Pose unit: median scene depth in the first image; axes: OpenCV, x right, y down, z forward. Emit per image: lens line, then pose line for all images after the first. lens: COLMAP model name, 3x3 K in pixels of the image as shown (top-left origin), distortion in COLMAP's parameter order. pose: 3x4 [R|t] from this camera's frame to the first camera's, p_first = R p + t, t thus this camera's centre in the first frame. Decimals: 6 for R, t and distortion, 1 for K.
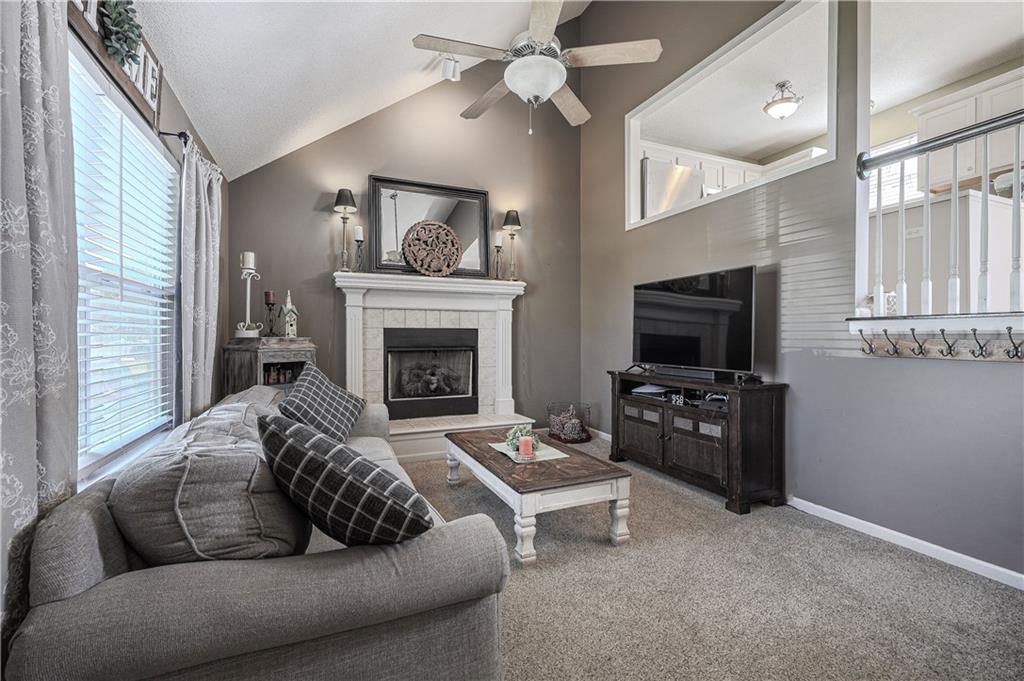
lens RADIAL K [[453.0, 0, 512.7], [0, 453.0, 337.2], [0, 0, 1]] dist [0.000366, -0.000064]
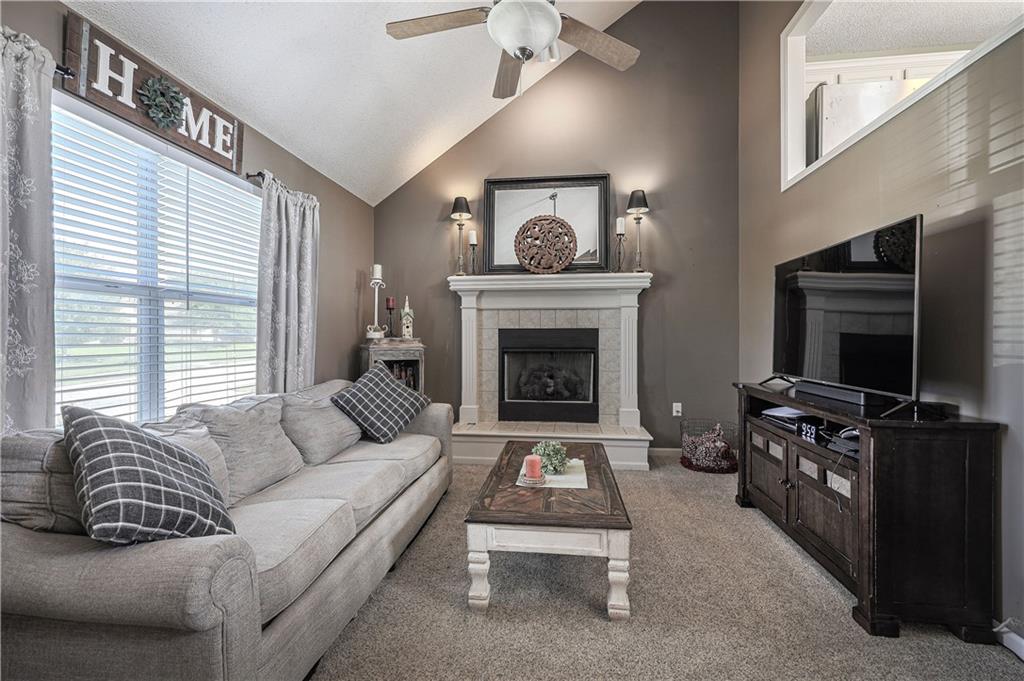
lens RADIAL K [[451.2, 0, 500.3], [0, 451.2, 337.7], [0, 0, 1]] dist [-0.000870, -0.000203]
pose [[0.855959, 0.000230, -0.517043, 0.273039], [-0.000421, 1.000000, -0.000253, 0.000016], [0.517043, 0.000434, 0.855959, 0.165986]]
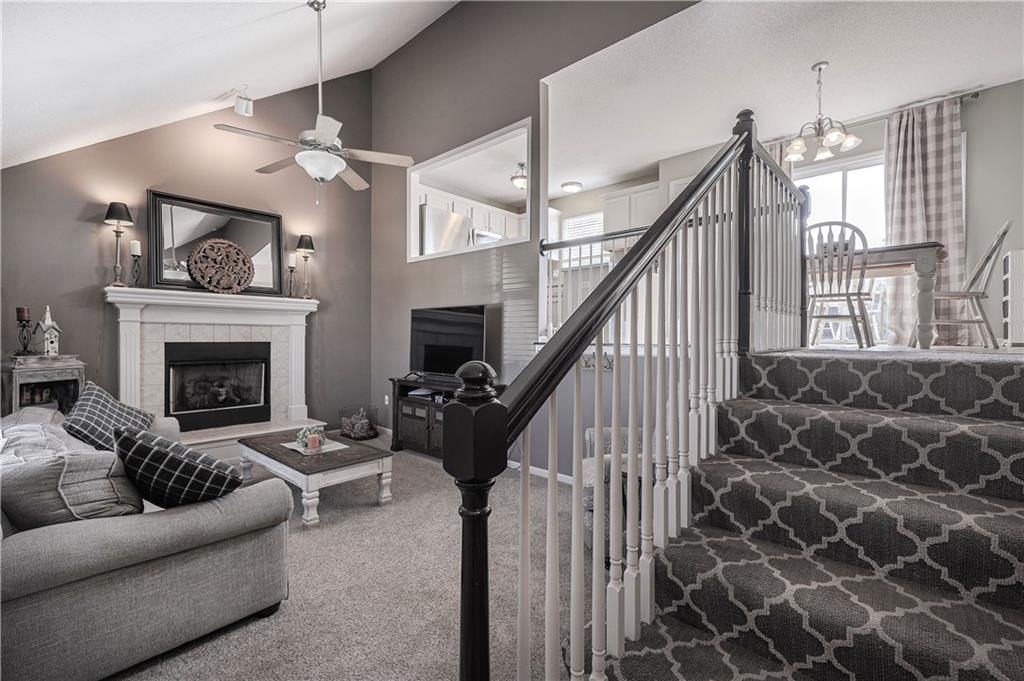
lens RADIAL K [[453.0, 0, 512.7], [0, 453.0, 337.2], [0, 0, 1]] dist [0.000366, -0.000064]
pose [[0.914147, 0.003041, 0.405371, 0.016298], [-0.003044, 0.999995, -0.000637, -0.038932], [-0.405370, -0.000652, 0.914152, -0.272347]]
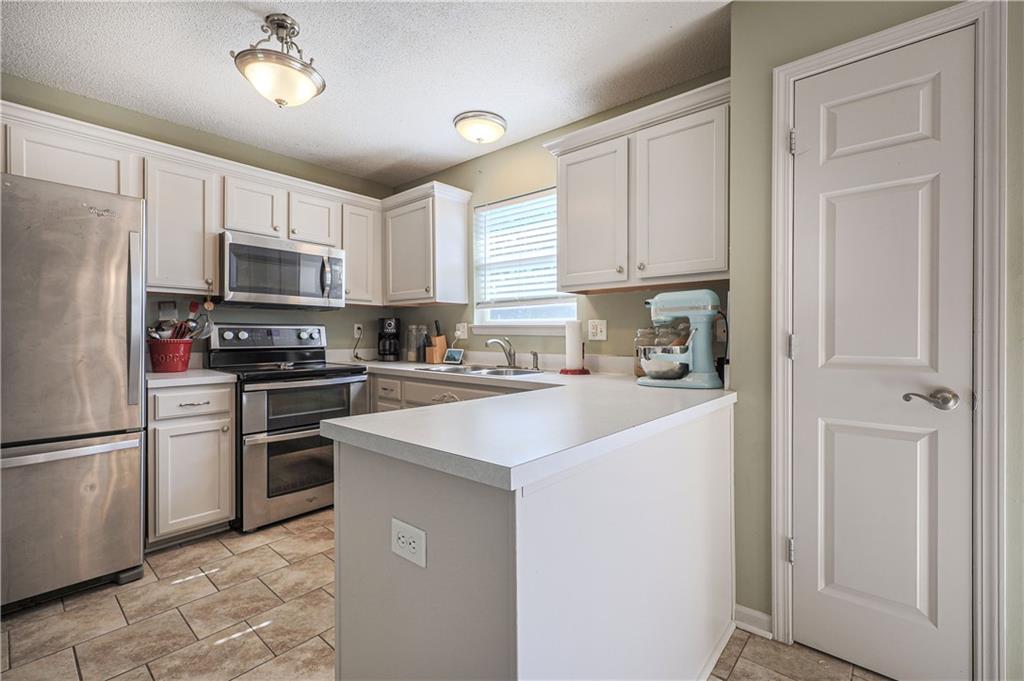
lens RADIAL K [[453.0, 0, 512.7], [0, 453.0, 337.2], [0, 0, 1]] dist [0.000366, -0.000064]
pose [[0.897347, 0.001458, 0.441324, 0.668163], [-0.001140, 0.999999, -0.000985, -0.296180], [-0.441325, 0.000381, 0.897347, 0.589065]]
